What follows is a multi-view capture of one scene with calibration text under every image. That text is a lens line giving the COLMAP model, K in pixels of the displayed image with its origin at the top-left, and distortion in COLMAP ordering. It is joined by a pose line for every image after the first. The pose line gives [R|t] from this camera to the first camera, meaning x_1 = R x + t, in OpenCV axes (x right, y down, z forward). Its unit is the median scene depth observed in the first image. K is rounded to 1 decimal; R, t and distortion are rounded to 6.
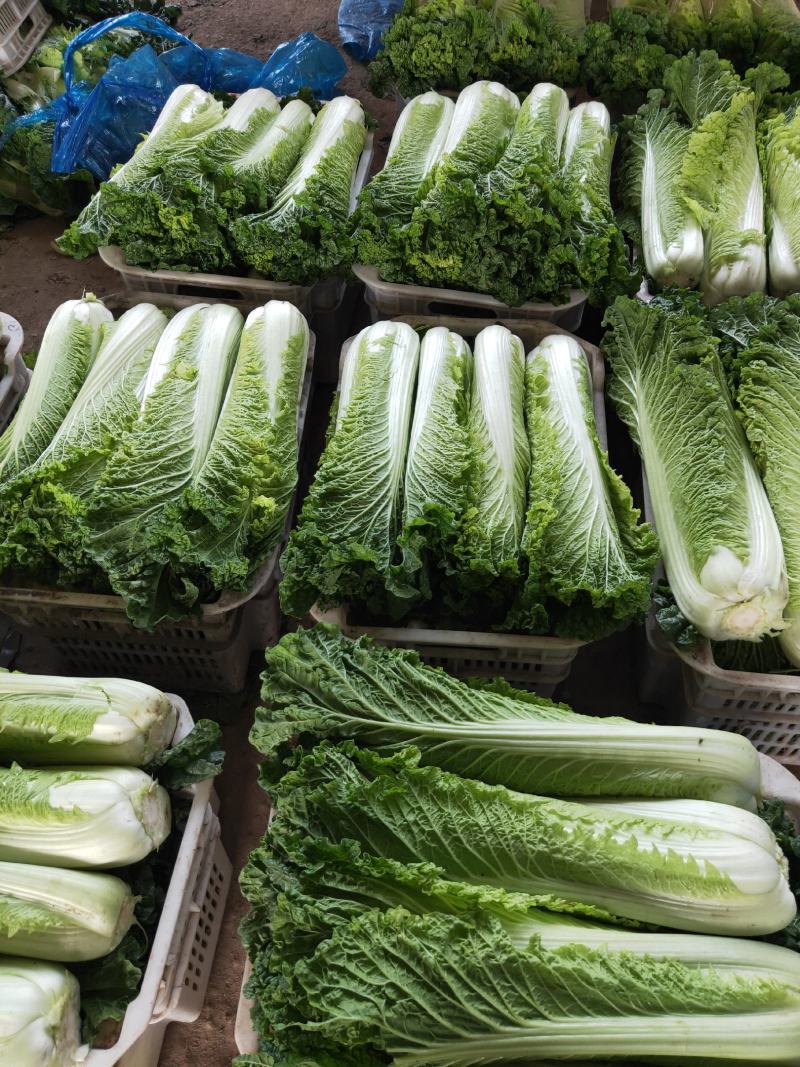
lens RADIAL K [[823.3, 0, 403.2], [0, 823.3, 525.3], [0, 0, 1]] dist [0.036628, 0.004539]
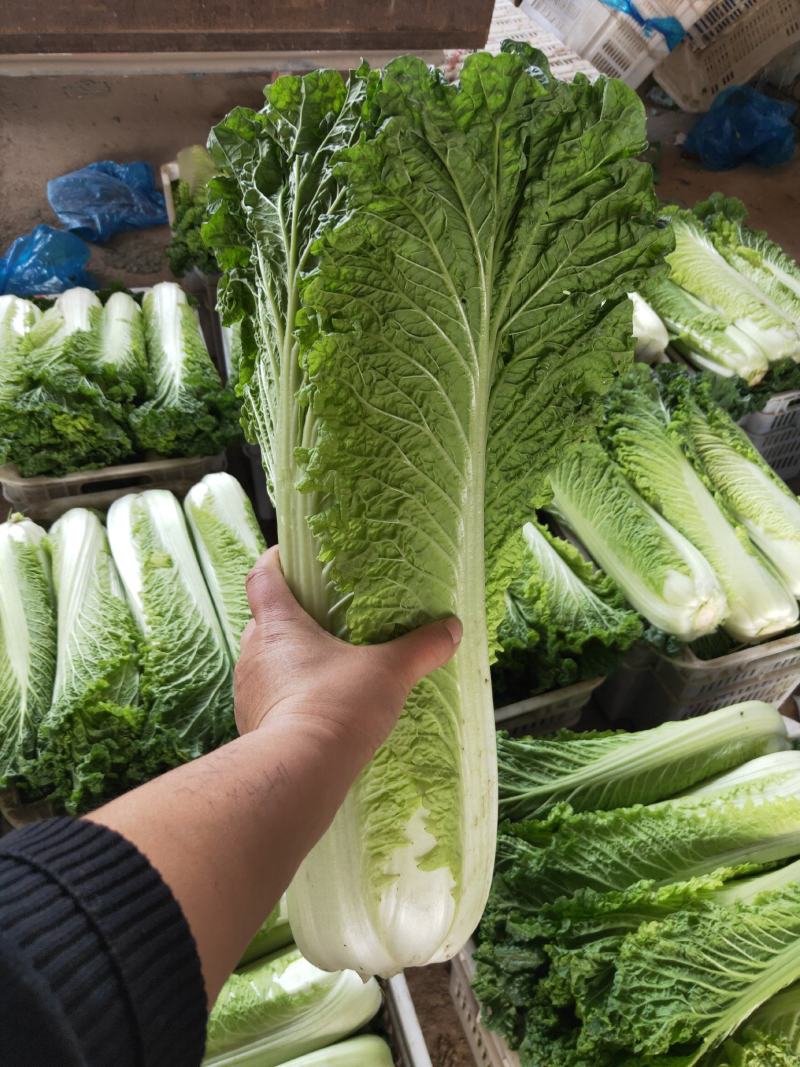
lens RADIAL K [[826.2, 0, 396.0], [0, 826.2, 528.2], [0, 0, 1]] dist [0.036869, -0.025661]
pose [[0.896942, -0.263256, 0.355235, -0.461390], [0.305750, 0.949664, -0.068224, -0.082962], [-0.319394, 0.169806, 0.932284, -0.078340]]
